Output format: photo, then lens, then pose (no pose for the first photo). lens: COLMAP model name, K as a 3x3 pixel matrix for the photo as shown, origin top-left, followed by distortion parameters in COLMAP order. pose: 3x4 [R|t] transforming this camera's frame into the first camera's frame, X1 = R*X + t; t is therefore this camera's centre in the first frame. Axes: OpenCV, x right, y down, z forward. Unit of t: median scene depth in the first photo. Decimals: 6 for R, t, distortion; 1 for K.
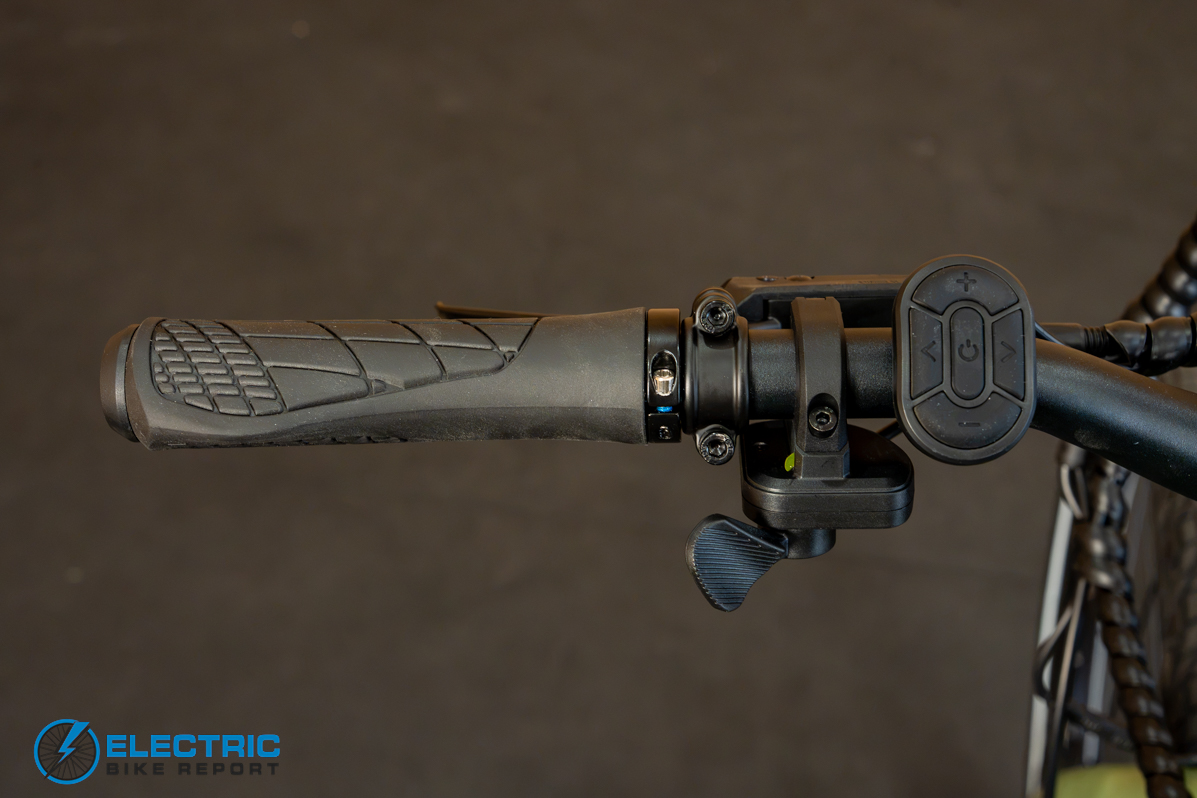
lens RADIAL K [[1752.2, 0, 598.5], [0, 1752.2, 399.0], [0, 0, 1]] dist [0.177022, 0.030643]
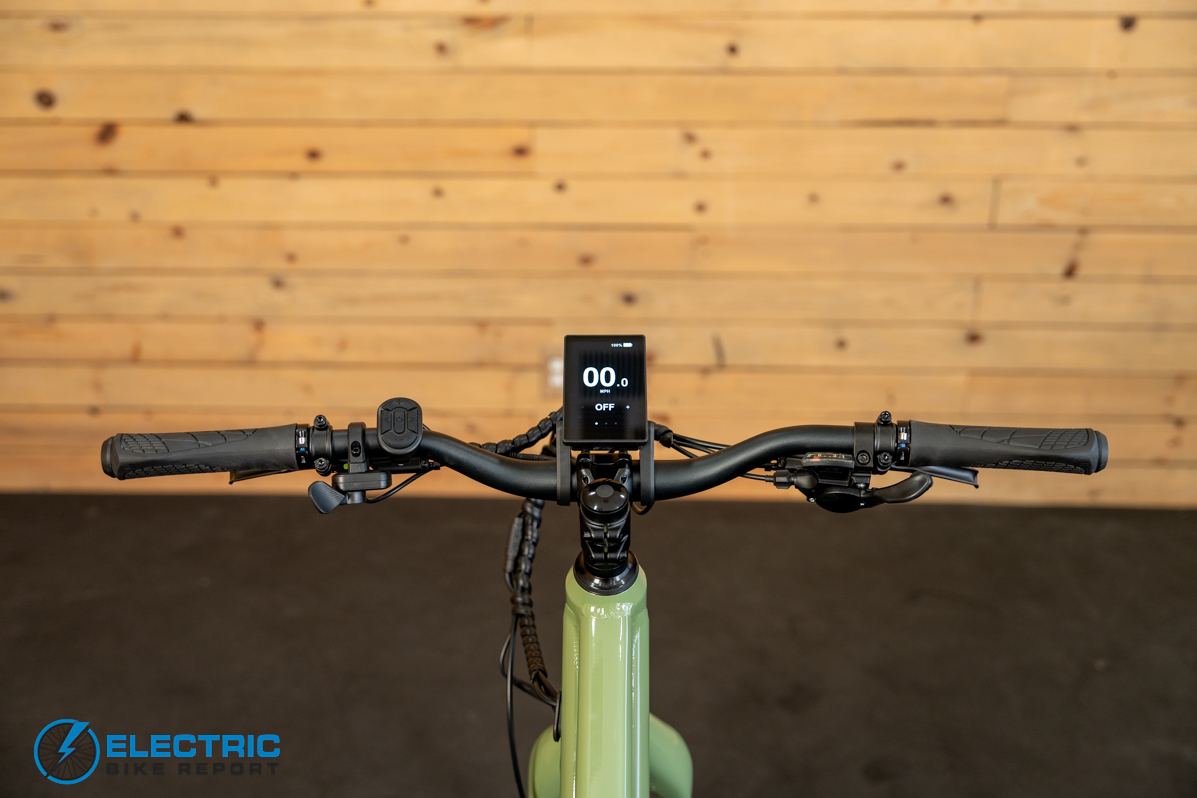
lens RADIAL K [[1162.2, 0, 598.5], [0, 1162.2, 399.0], [0, 0, 1]] dist [-0.005770, -0.003793]
pose [[0.987469, -0.015748, 0.157028, 0.142781], [0.078639, 0.911780, -0.403080, 0.481075], [-0.136828, 0.410378, 0.901592, -0.553162]]
